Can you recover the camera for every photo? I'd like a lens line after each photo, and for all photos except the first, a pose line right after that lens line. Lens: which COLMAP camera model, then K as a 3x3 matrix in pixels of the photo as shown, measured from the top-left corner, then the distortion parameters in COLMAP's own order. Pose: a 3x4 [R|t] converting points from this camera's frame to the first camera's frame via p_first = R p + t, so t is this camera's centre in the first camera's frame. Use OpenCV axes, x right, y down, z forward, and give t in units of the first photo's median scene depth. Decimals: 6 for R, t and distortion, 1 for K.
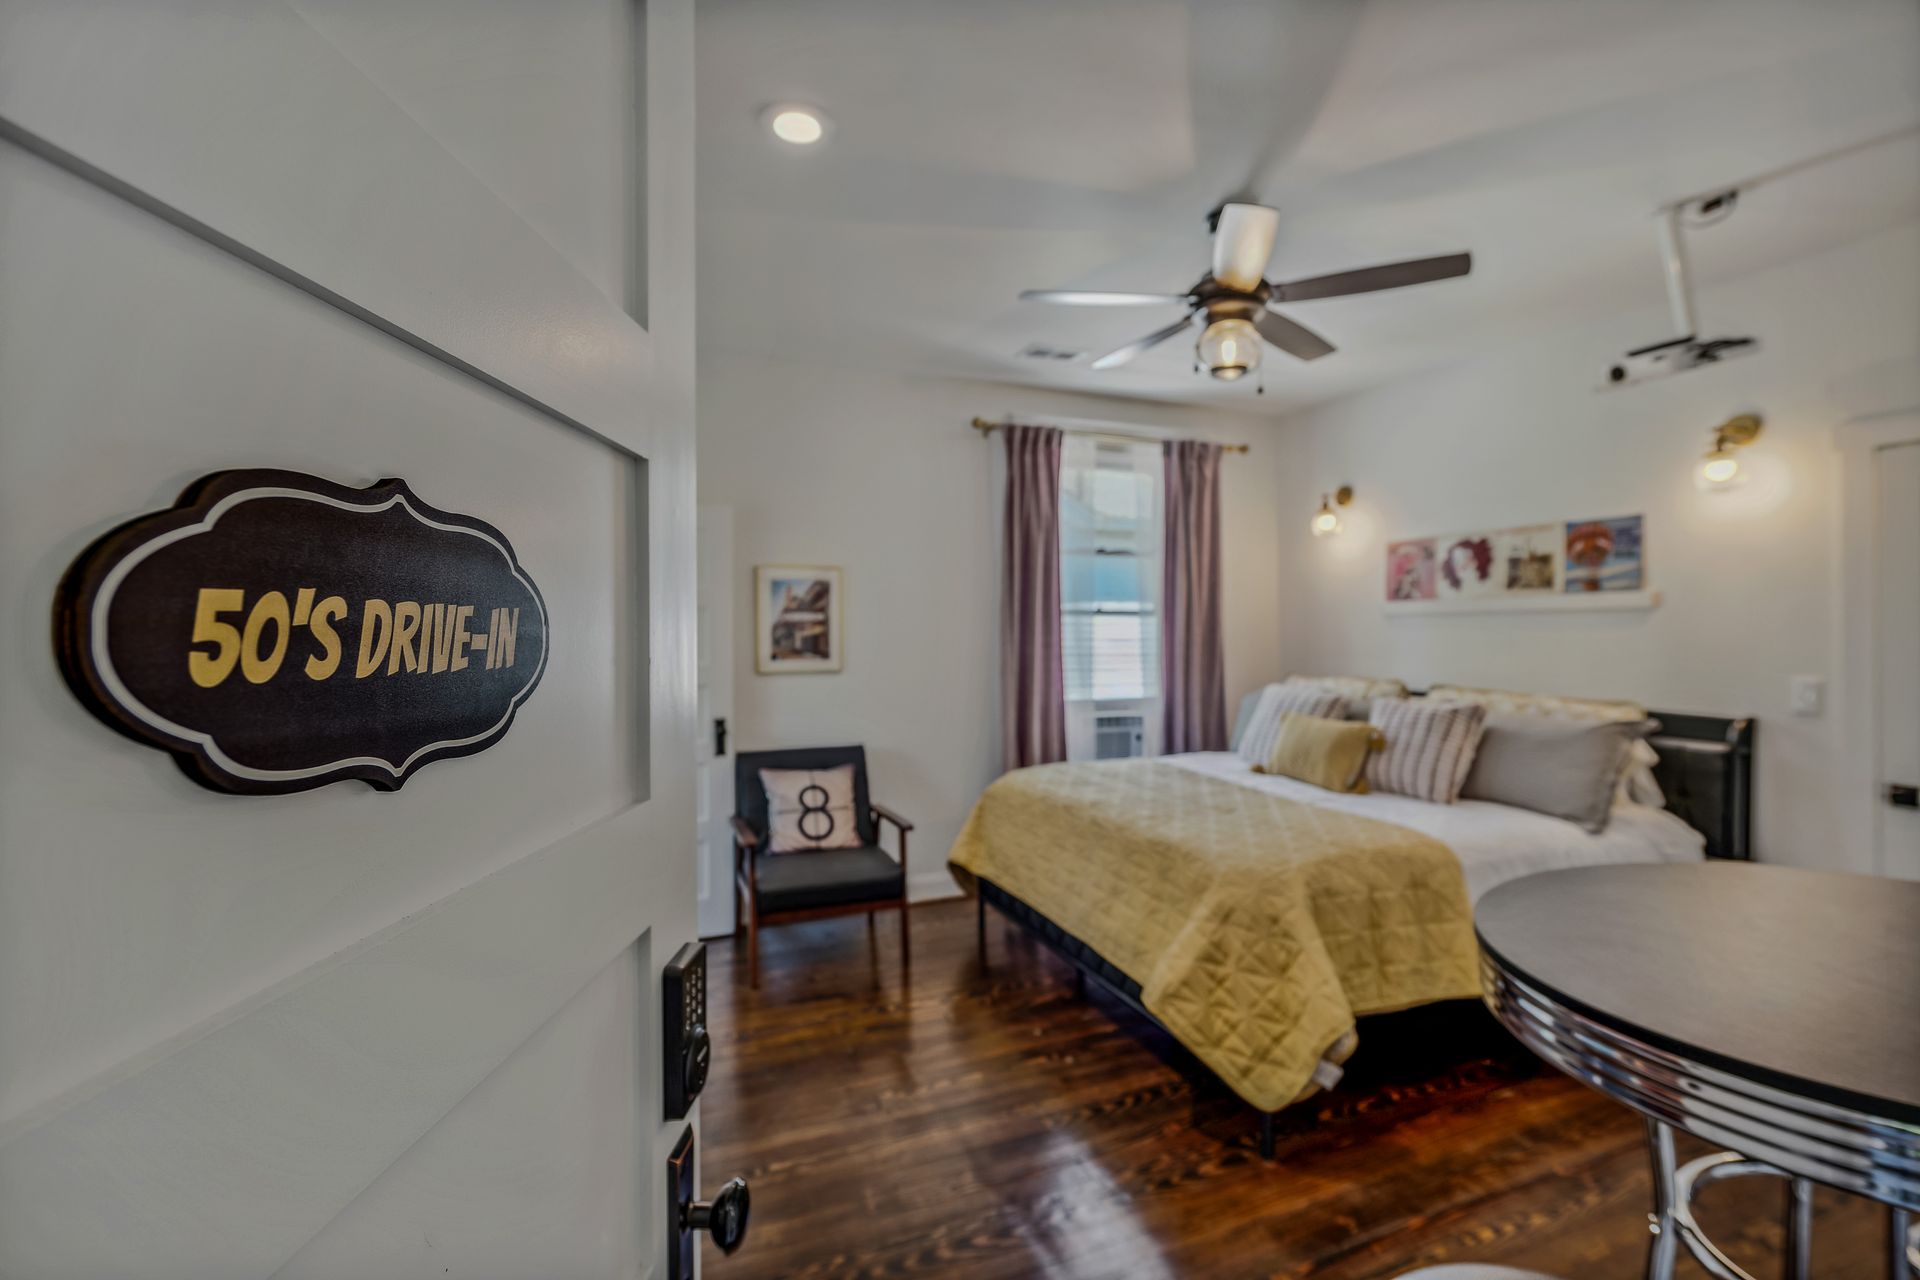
lens RADIAL K [[882.7, 0, 966.3], [0, 882.7, 631.9], [0, 0, 1]] dist [0.003262, -0.000030]
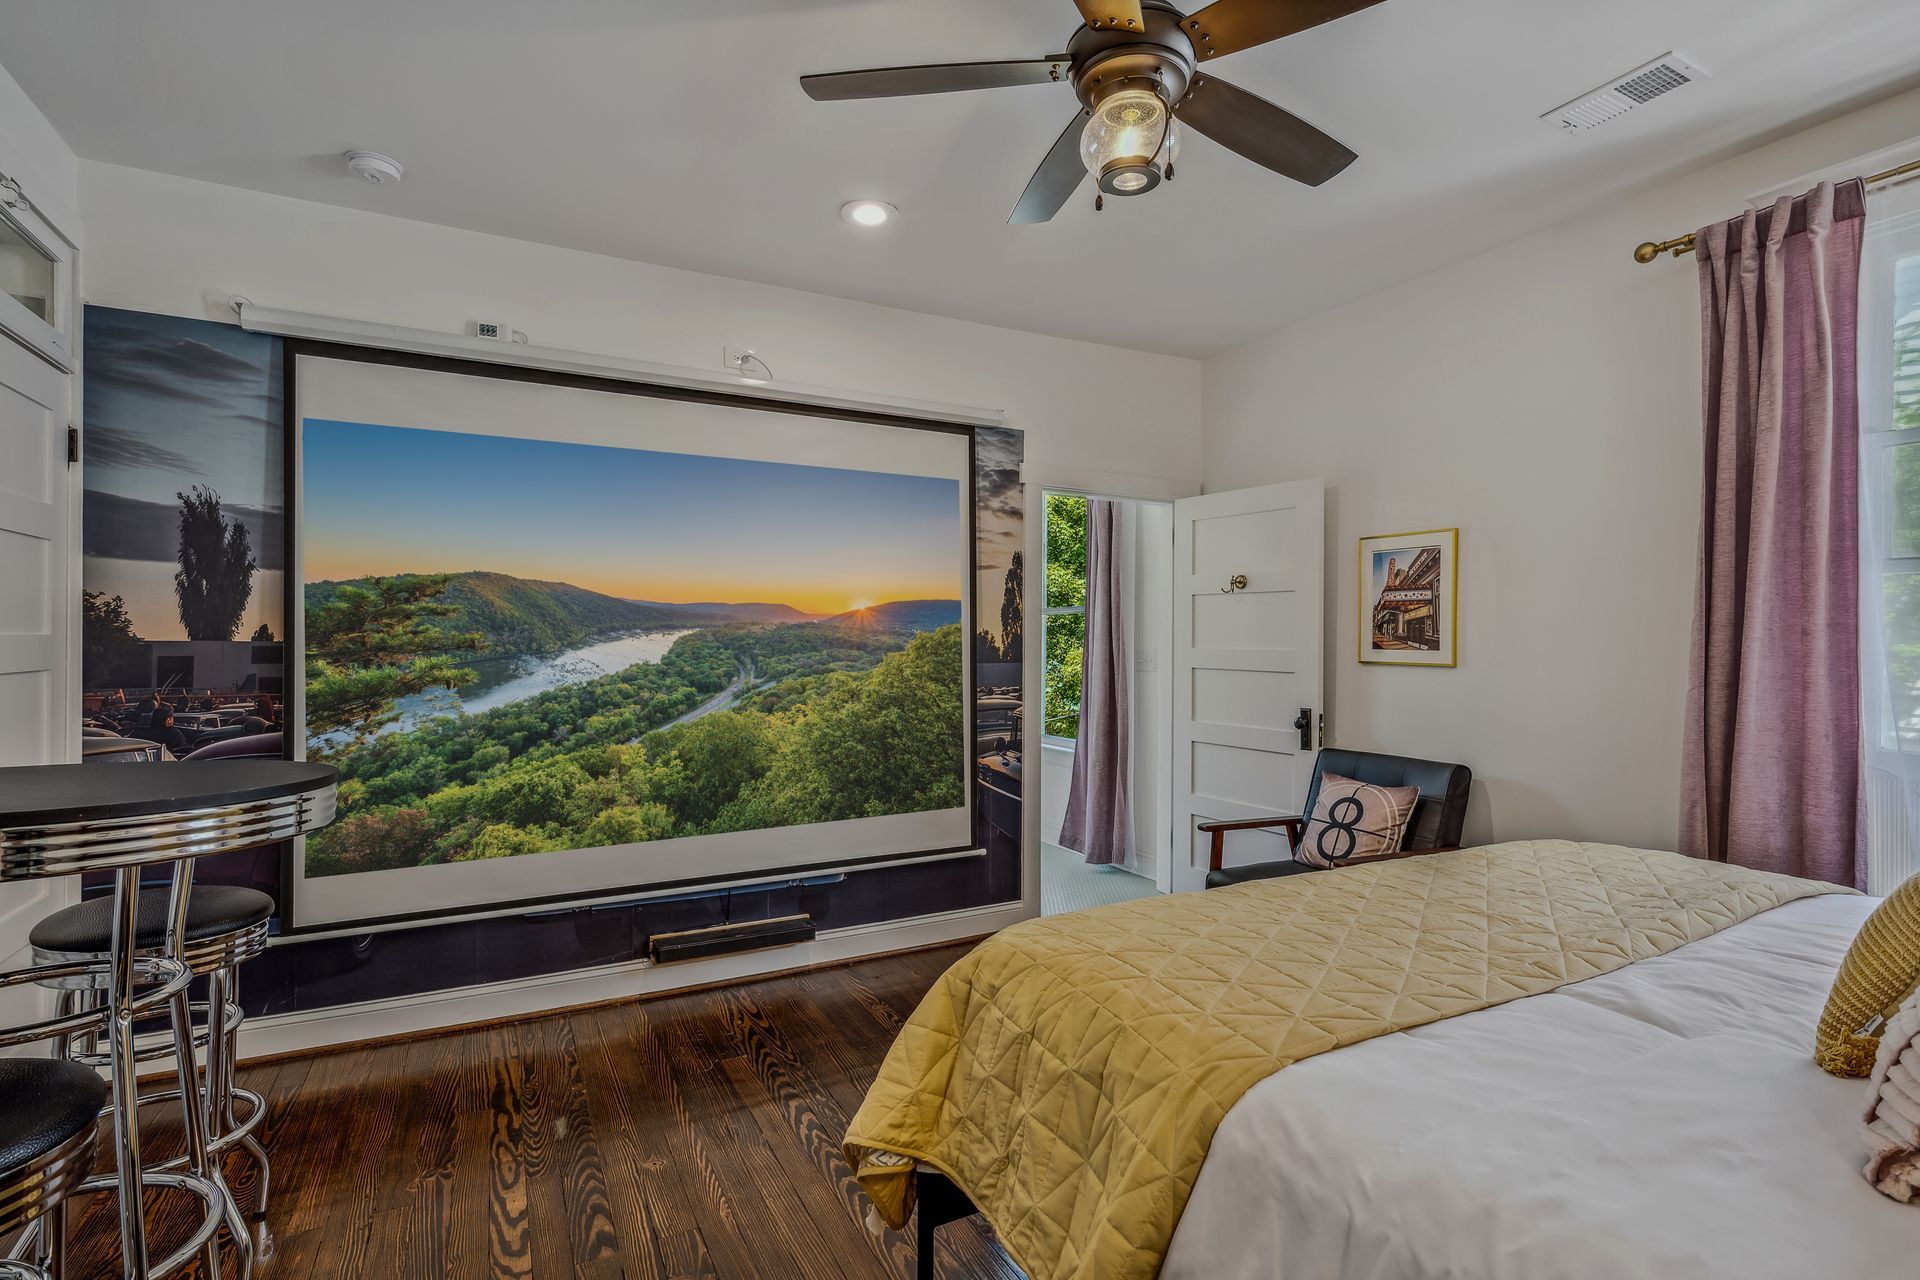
lens RADIAL K [[882.7, 0, 966.3], [0, 882.7, 631.9], [0, 0, 1]] dist [0.003262, -0.000030]
pose [[0.078590, 0.007050, -0.996882, 0.668477], [0.003297, 0.999968, 0.007332, 0.009681], [0.996902, -0.003863, 0.078564, 0.604227]]
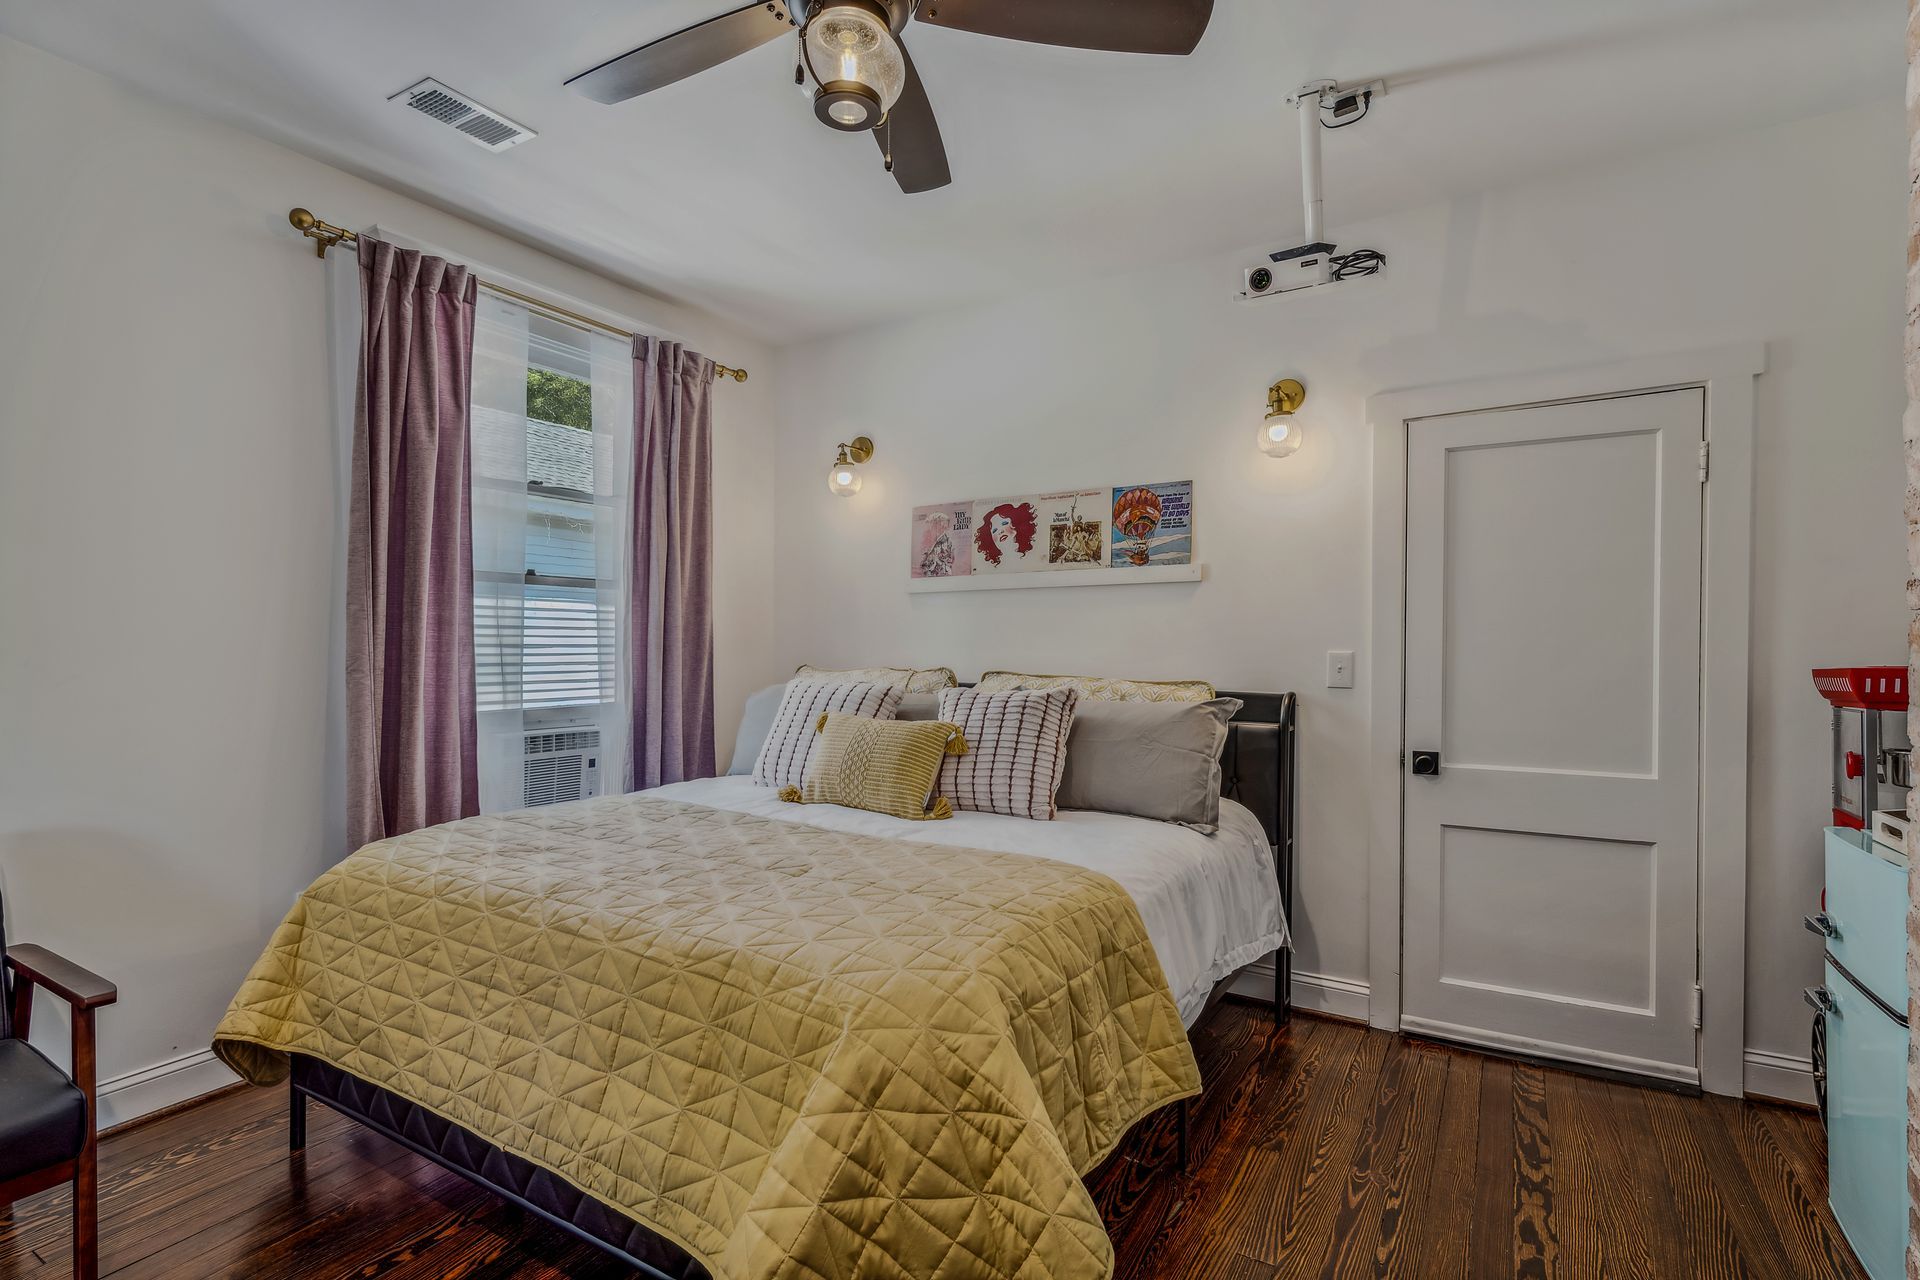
lens RADIAL K [[882.7, 0, 966.3], [0, 882.7, 631.9], [0, 0, 1]] dist [0.003262, -0.000030]
pose [[0.794688, 0.011910, 0.606901, 0.011445], [-0.000579, 0.999822, -0.018863, 0.039382], [-0.607018, 0.014639, 0.794553, 0.364075]]
